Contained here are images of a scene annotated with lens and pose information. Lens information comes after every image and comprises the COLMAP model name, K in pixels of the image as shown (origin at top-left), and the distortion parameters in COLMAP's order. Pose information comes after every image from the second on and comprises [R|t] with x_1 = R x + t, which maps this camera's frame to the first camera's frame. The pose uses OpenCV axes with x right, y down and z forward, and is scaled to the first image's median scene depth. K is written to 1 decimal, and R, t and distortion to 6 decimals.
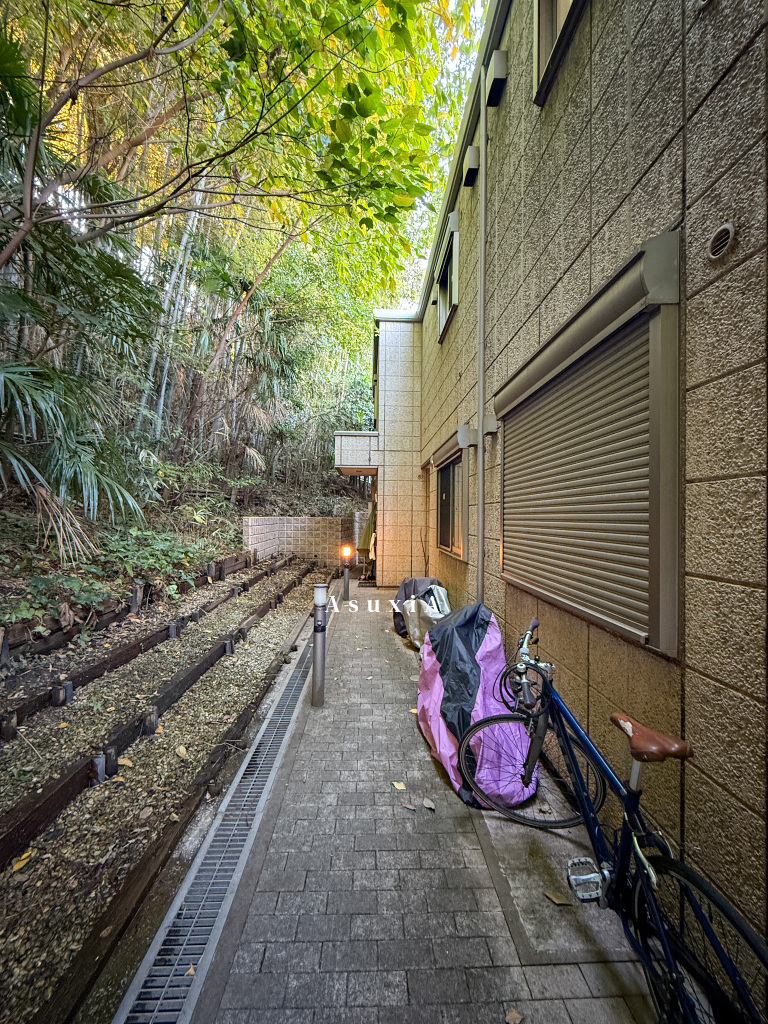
lens RADIAL K [[411.7, 0, 383.0], [0, 411.7, 515.1], [0, 0, 1]] dist [-0.003627, -0.000177]
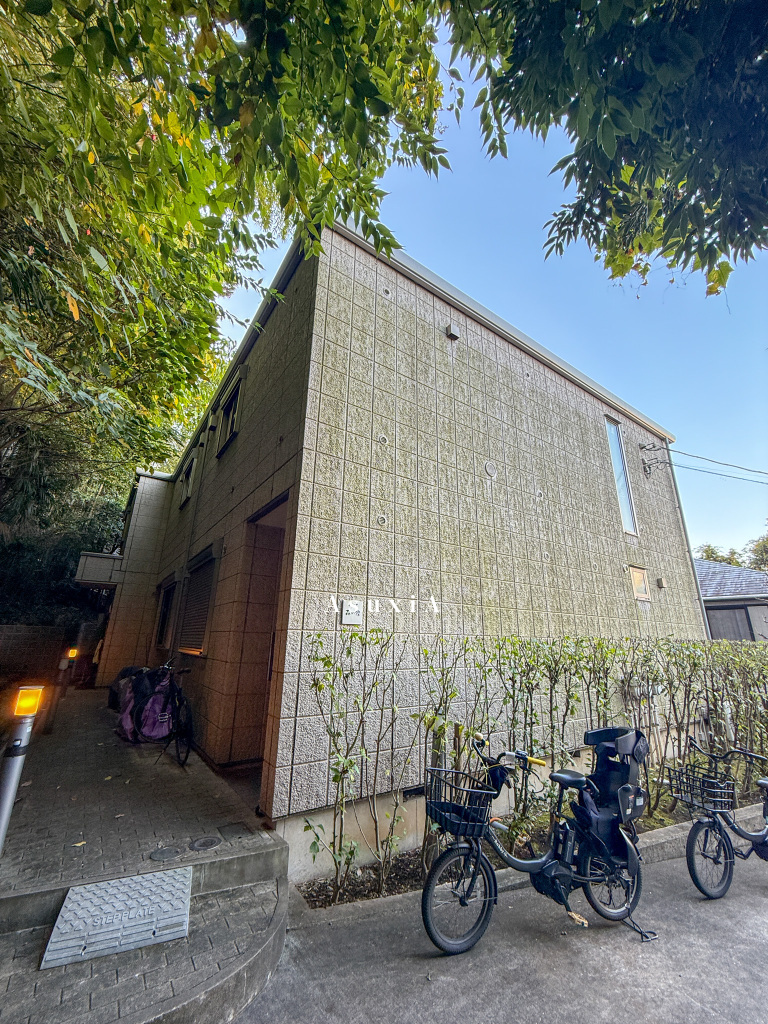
lens RADIAL K [[411.7, 0, 384.3], [0, 411.7, 517.5], [0, 0, 1]] dist [-0.003627, -0.000177]
pose [[0.841471, 0.167163, 0.513793, -0.003470], [-0.017686, 0.958949, -0.283028, 0.026844], [-0.540013, 0.229073, 0.809884, -0.479082]]
